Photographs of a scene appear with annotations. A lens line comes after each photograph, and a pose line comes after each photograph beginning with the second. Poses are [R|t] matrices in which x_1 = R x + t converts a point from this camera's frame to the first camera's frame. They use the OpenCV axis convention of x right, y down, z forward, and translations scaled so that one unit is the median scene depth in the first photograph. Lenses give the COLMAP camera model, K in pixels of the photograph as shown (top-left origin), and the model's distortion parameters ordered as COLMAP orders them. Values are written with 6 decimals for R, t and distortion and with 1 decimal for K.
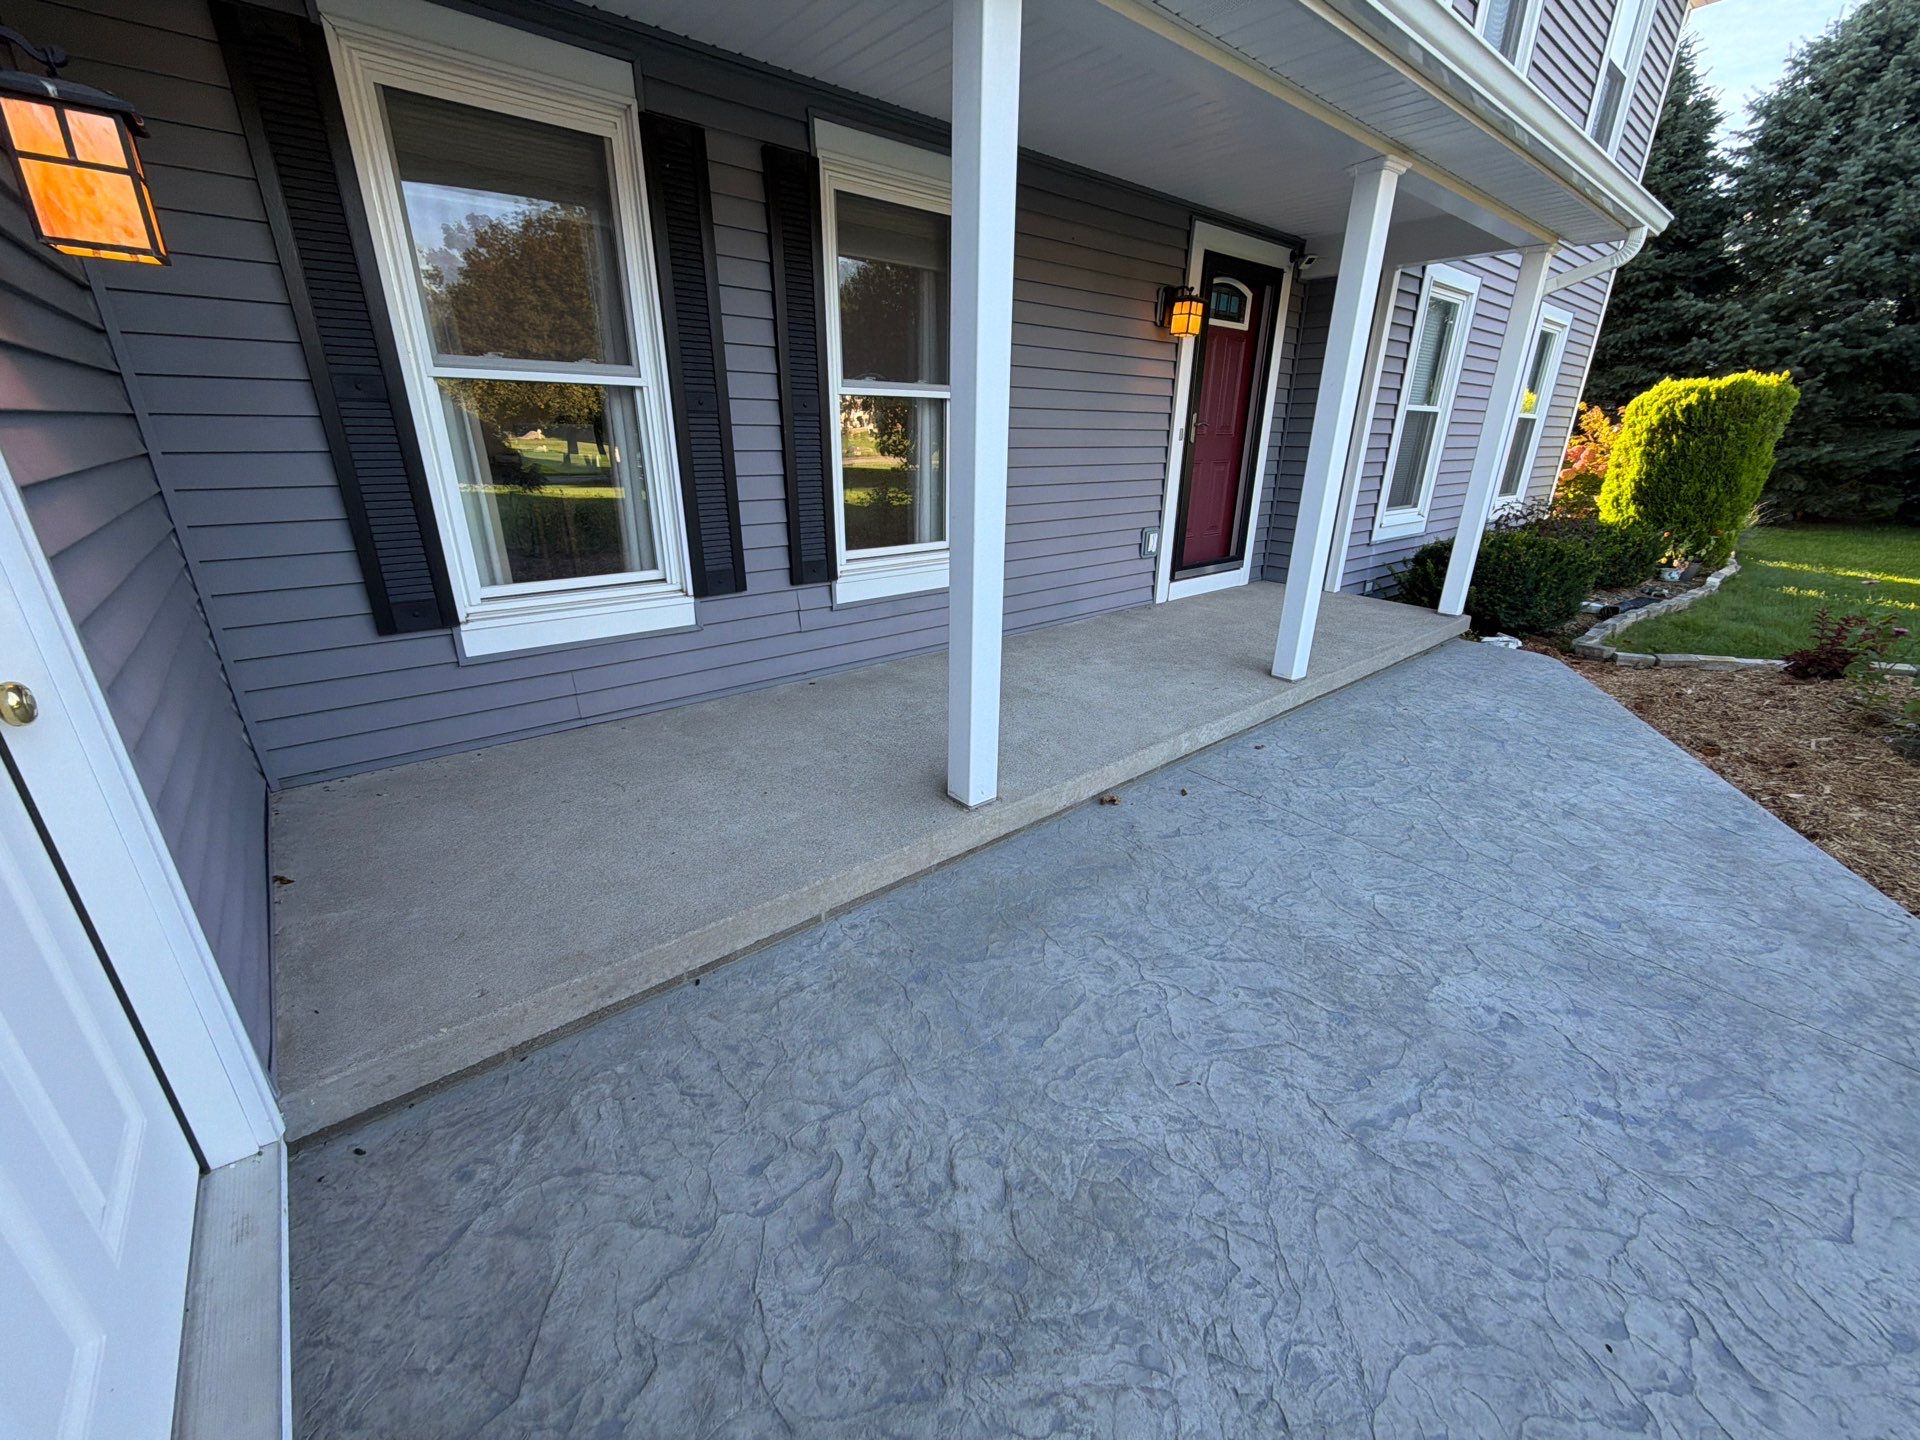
lens RADIAL K [[760.9, 0, 960.0], [0, 760.9, 720.0], [0, 0, 1]] dist [-0.000768, -0.000397]
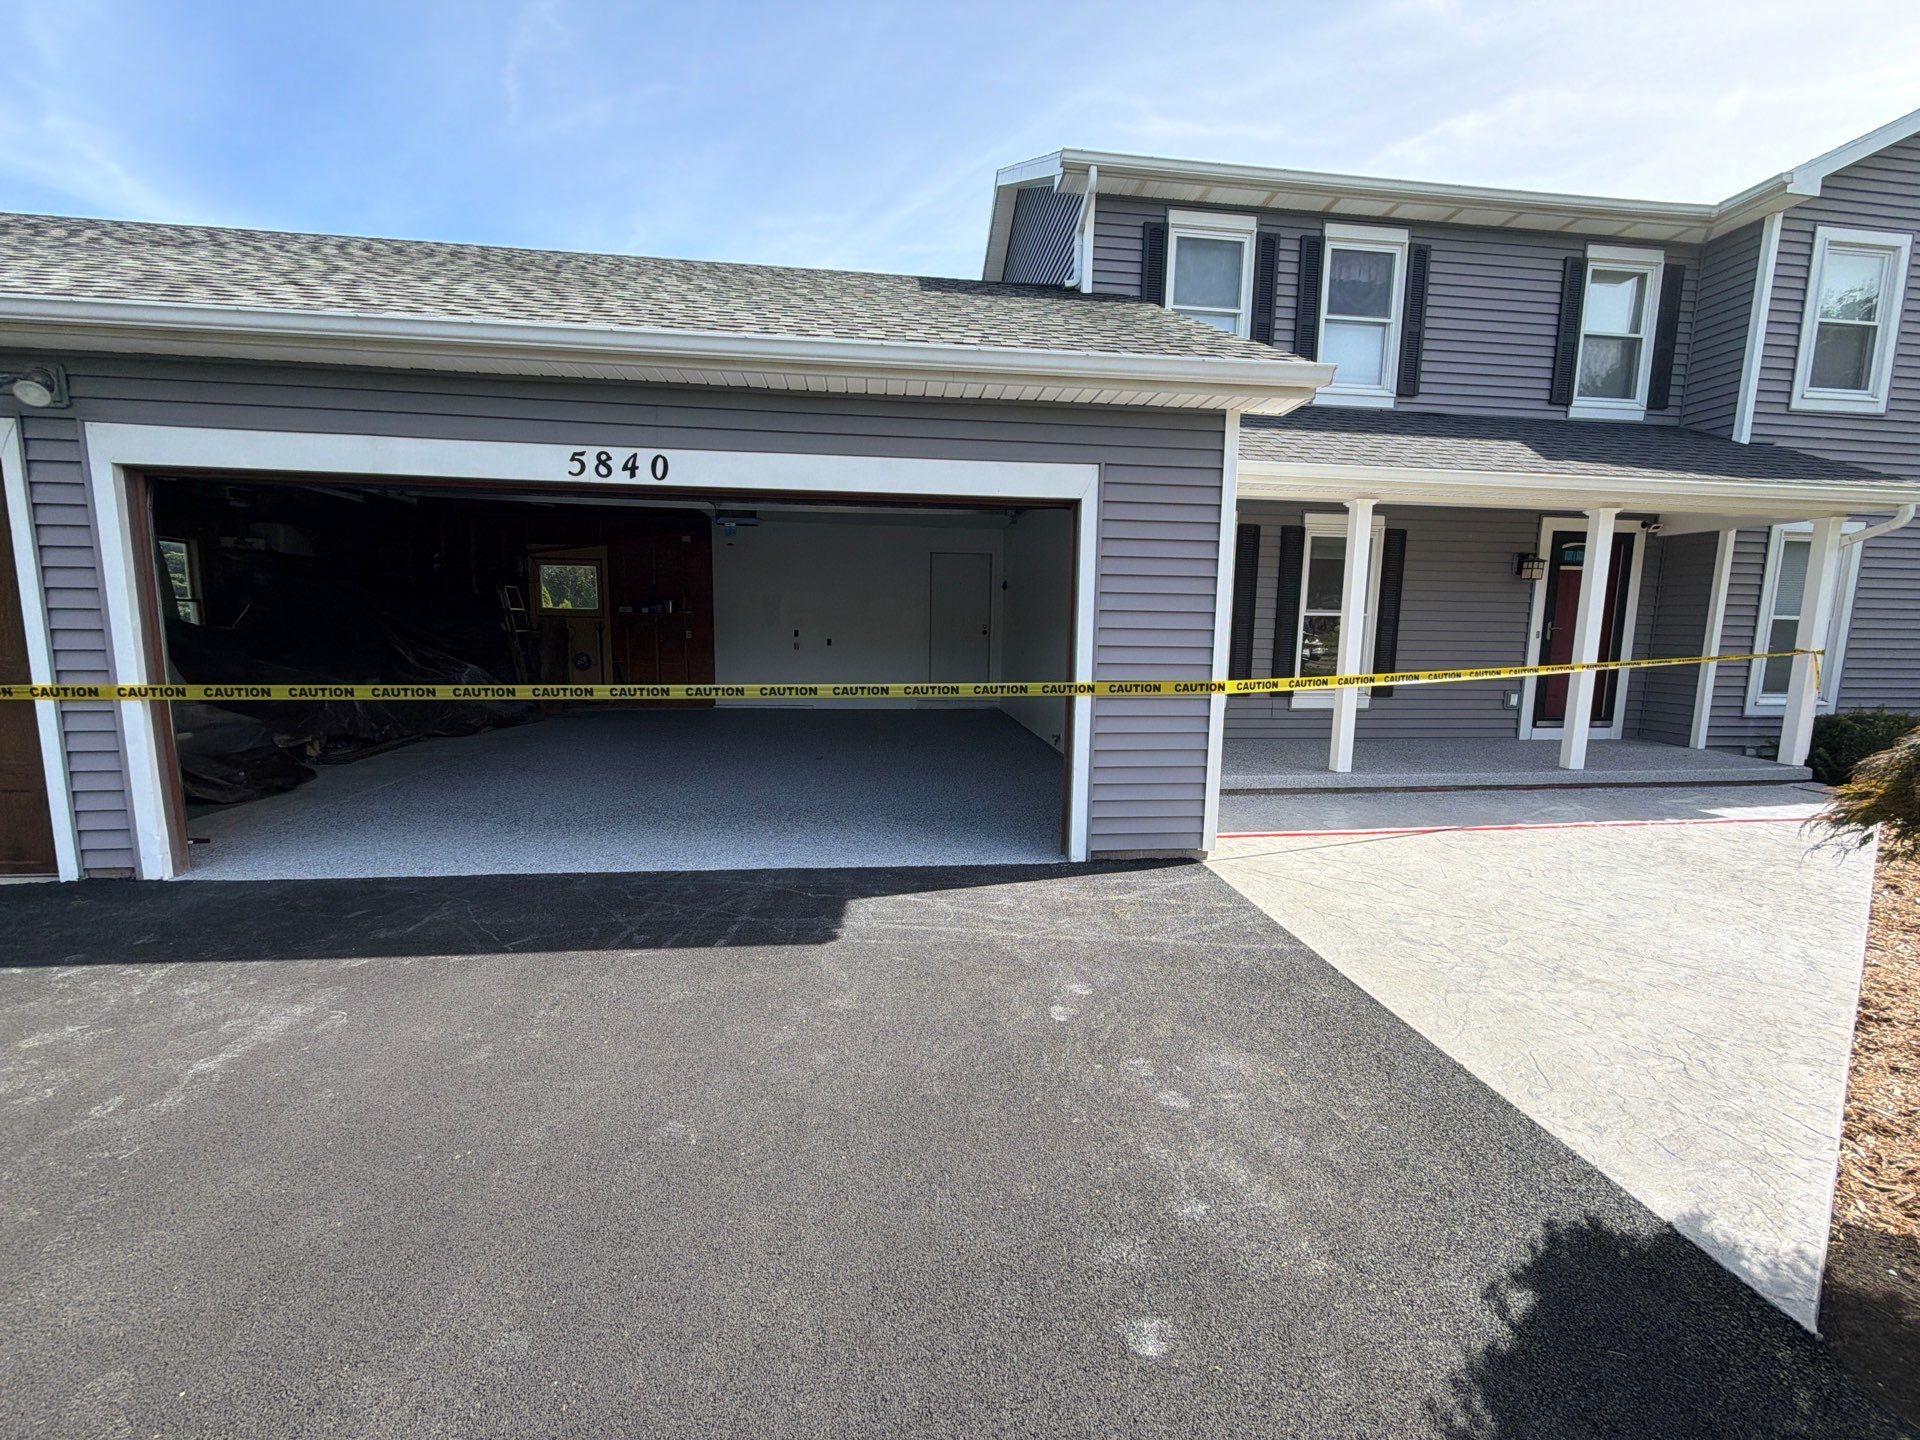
lens RADIAL K [[760.9, 0, 960.0], [0, 760.9, 720.0], [0, 0, 1]] dist [-0.000768, -0.000397]
pose [[0.831052, 0.071757, -0.551546, 0.297370], [-0.204951, 0.961372, -0.183738, 0.563815], [0.517057, 0.265735, 0.813657, -1.462971]]
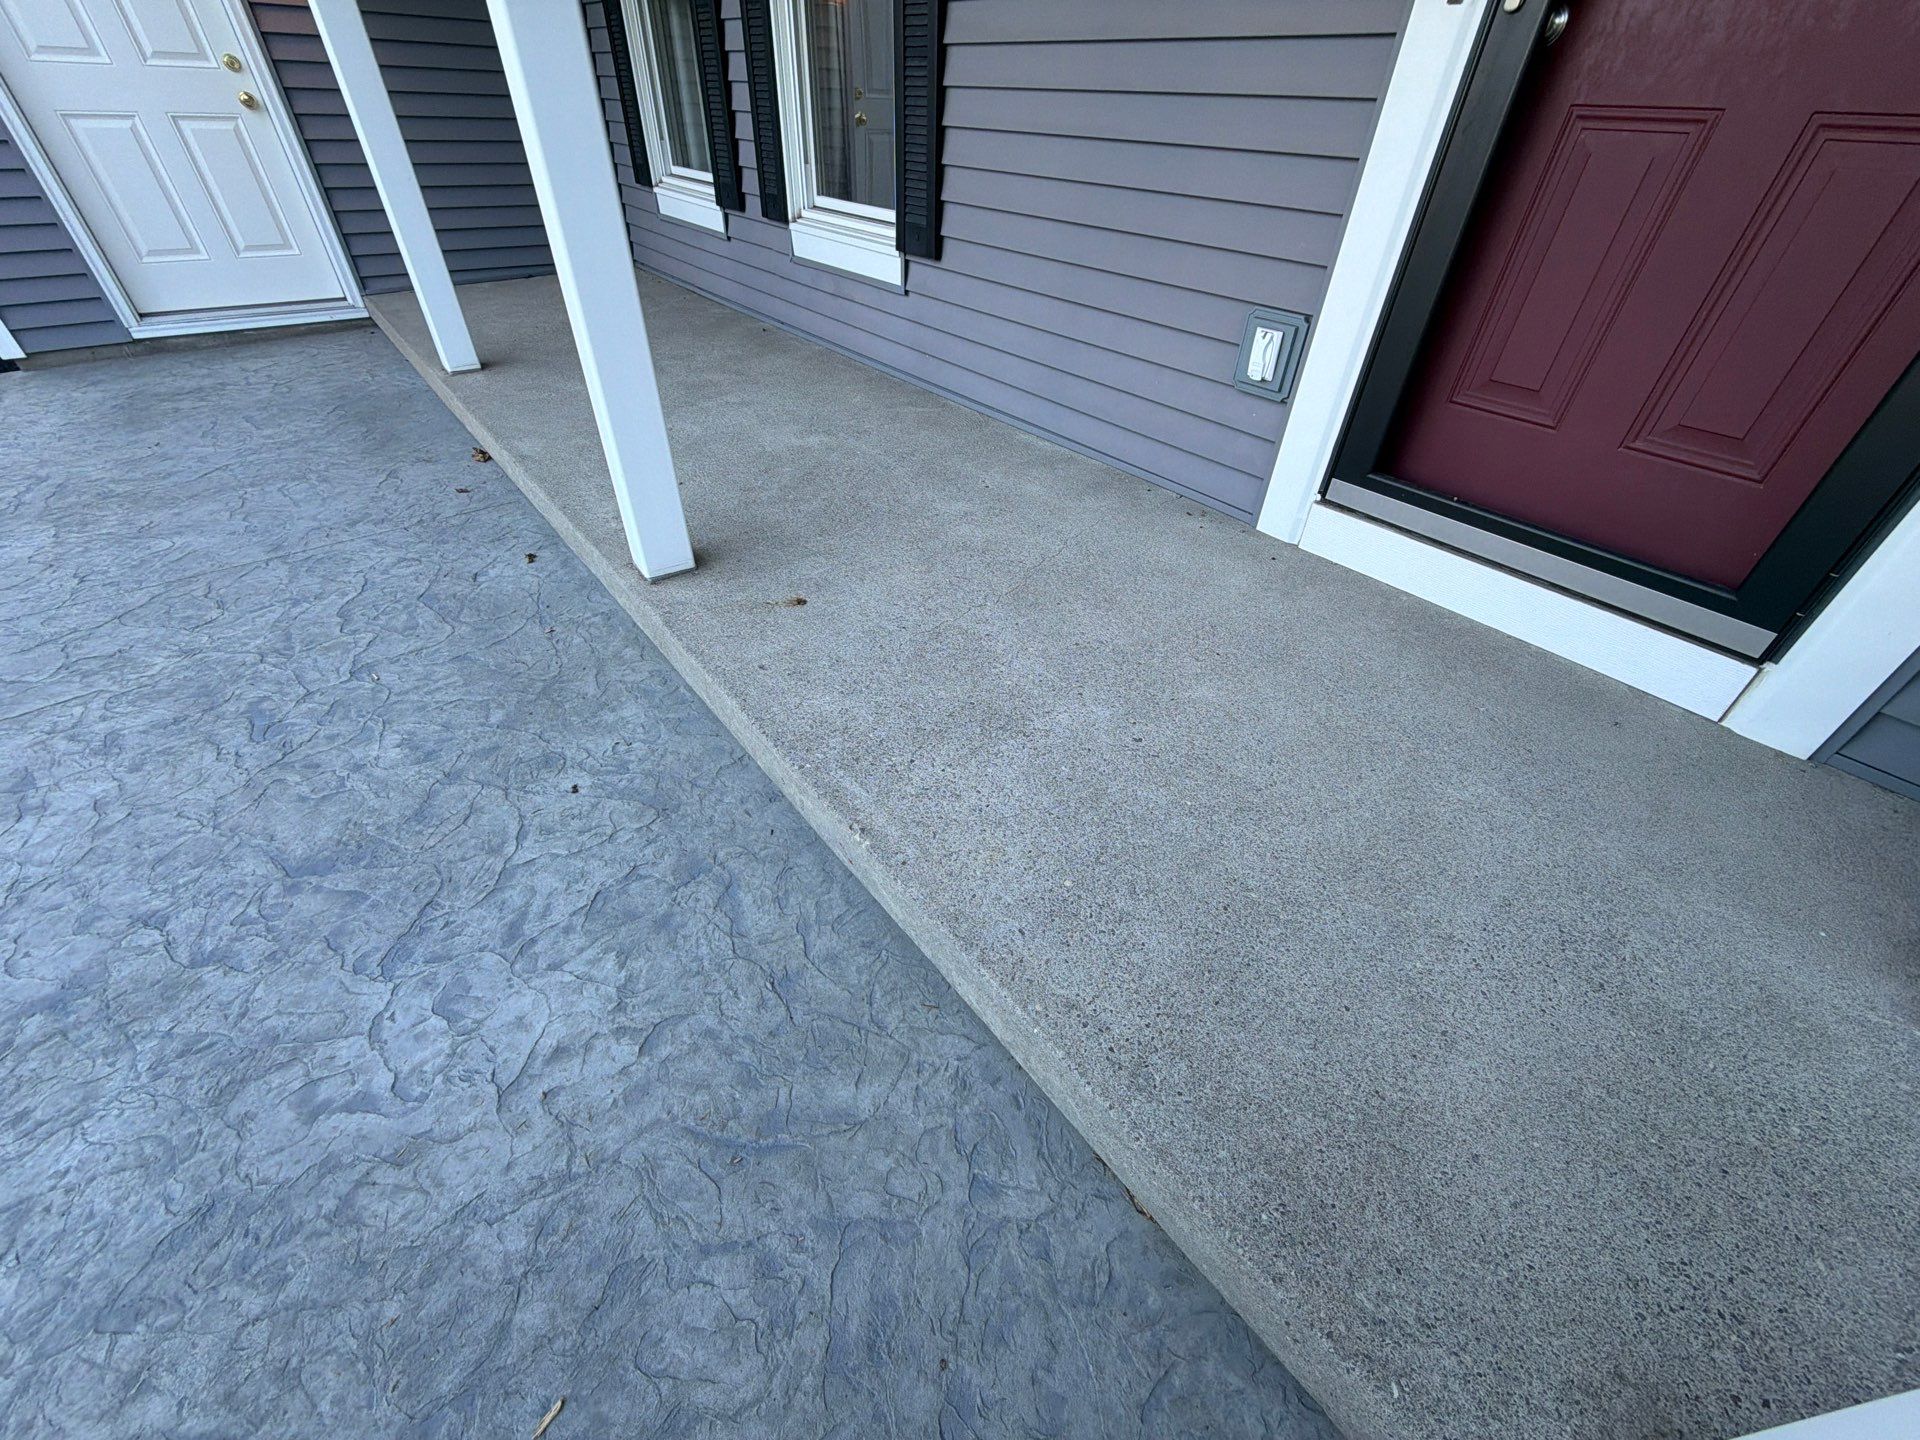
lens RADIAL K [[760.9, 0, 960.0], [0, 760.9, 720.0], [0, 0, 1]] dist [-0.000768, -0.000397]
pose [[-0.024974, 0.620577, -0.783748, 1.148369], [-0.391584, 0.715271, 0.578835, -0.453431], [0.919803, 0.321359, 0.225145, 1.439958]]
